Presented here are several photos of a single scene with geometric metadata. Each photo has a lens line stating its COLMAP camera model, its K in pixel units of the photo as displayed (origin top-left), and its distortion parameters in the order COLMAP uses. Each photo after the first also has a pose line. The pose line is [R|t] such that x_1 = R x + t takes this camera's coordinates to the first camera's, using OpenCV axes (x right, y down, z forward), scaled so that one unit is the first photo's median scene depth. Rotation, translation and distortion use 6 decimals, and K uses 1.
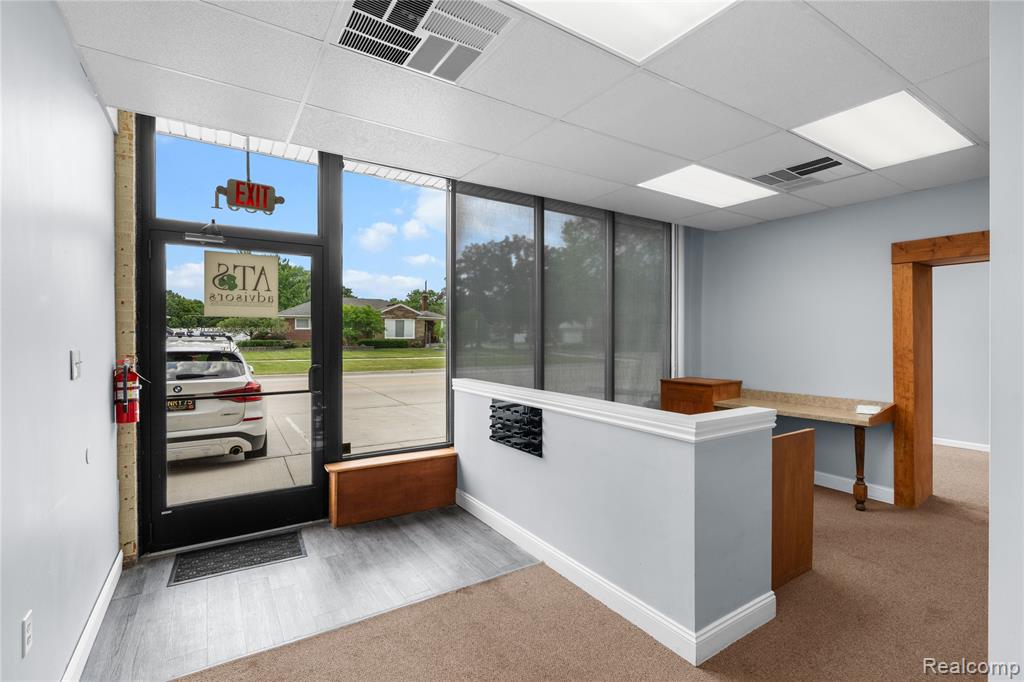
lens RADIAL K [[463.0, 0, 514.1], [0, 463.0, 337.1], [0, 0, 1]] dist [0.003173, 0.000020]
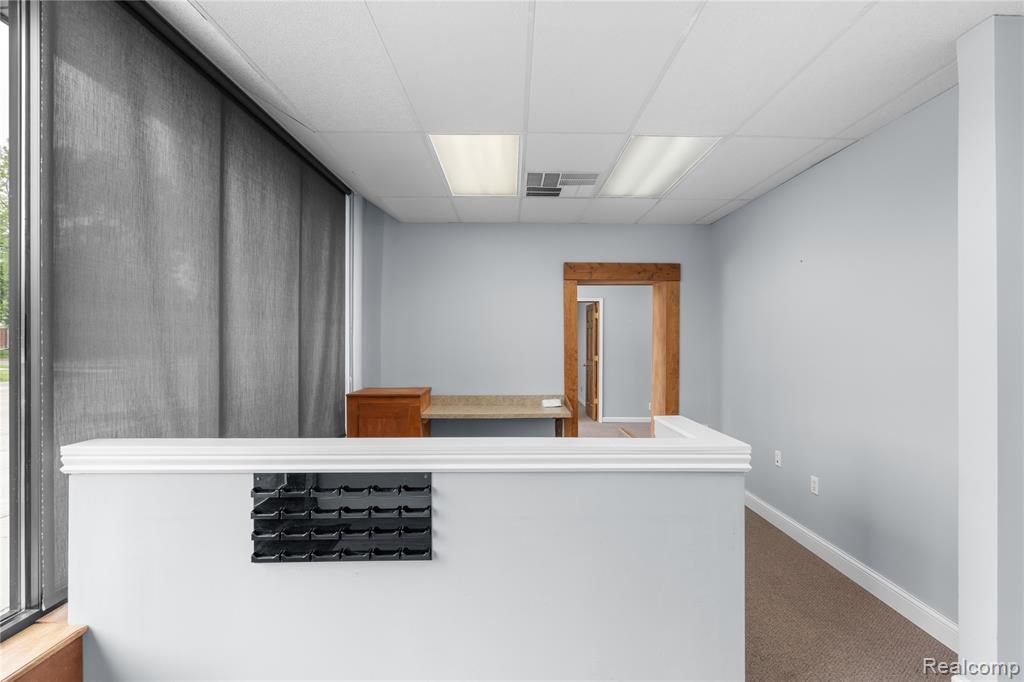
lens RADIAL K [[463.0, 0, 511.7], [0, 463.0, 339.1], [0, 0, 1]] dist [0.003173, 0.000020]
pose [[0.548486, -0.001844, 0.836158, -0.260297], [0.004188, 0.999991, -0.000543, -0.003508], [-0.836149, 0.003800, 0.548489, 0.449836]]
